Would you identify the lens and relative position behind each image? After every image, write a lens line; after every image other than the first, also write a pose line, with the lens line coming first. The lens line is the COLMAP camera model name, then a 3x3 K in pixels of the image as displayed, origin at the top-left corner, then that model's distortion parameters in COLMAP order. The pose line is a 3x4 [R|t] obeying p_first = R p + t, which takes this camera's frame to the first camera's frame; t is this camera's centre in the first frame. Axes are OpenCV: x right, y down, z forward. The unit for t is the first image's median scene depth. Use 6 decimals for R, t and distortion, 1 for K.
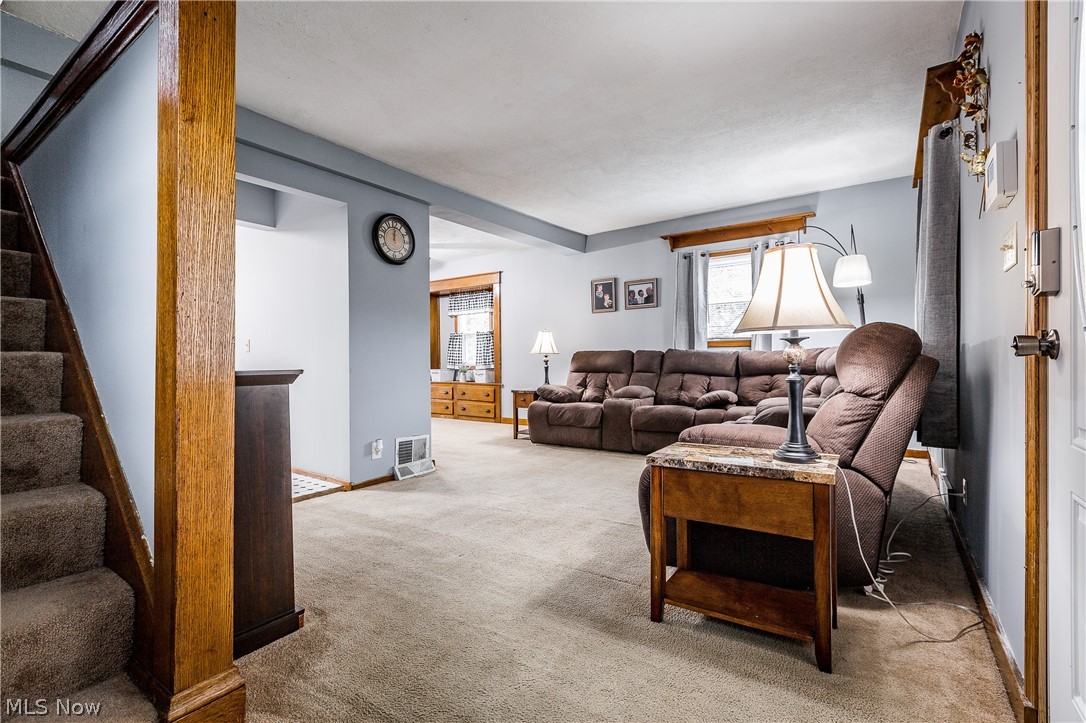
lens RADIAL K [[500.6, 0, 543.0], [0, 500.6, 361.5], [0, 0, 1]] dist [0.000608, 0.000279]
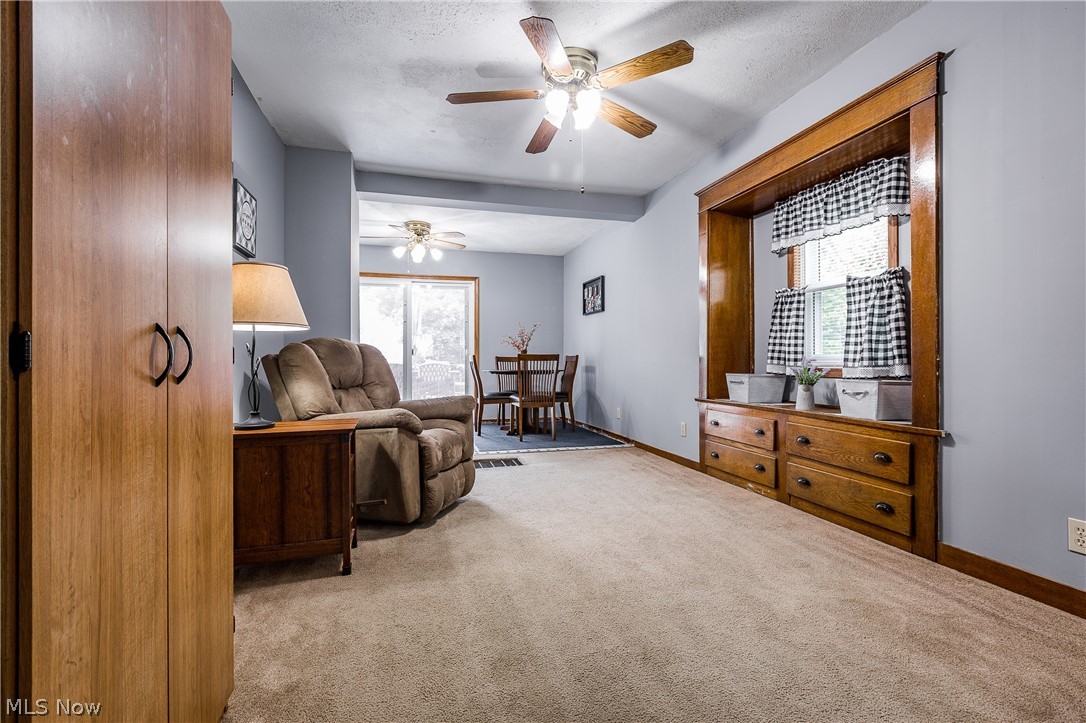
lens RADIAL K [[500.6, 0, 543.0], [0, 500.6, 361.5], [0, 0, 1]] dist [0.000608, 0.000279]
pose [[0.780852, 0.007972, -0.624665, -0.076436], [-0.004760, 0.999965, 0.006811, 0.002345], [0.624697, -0.002345, 0.780863, 0.572683]]
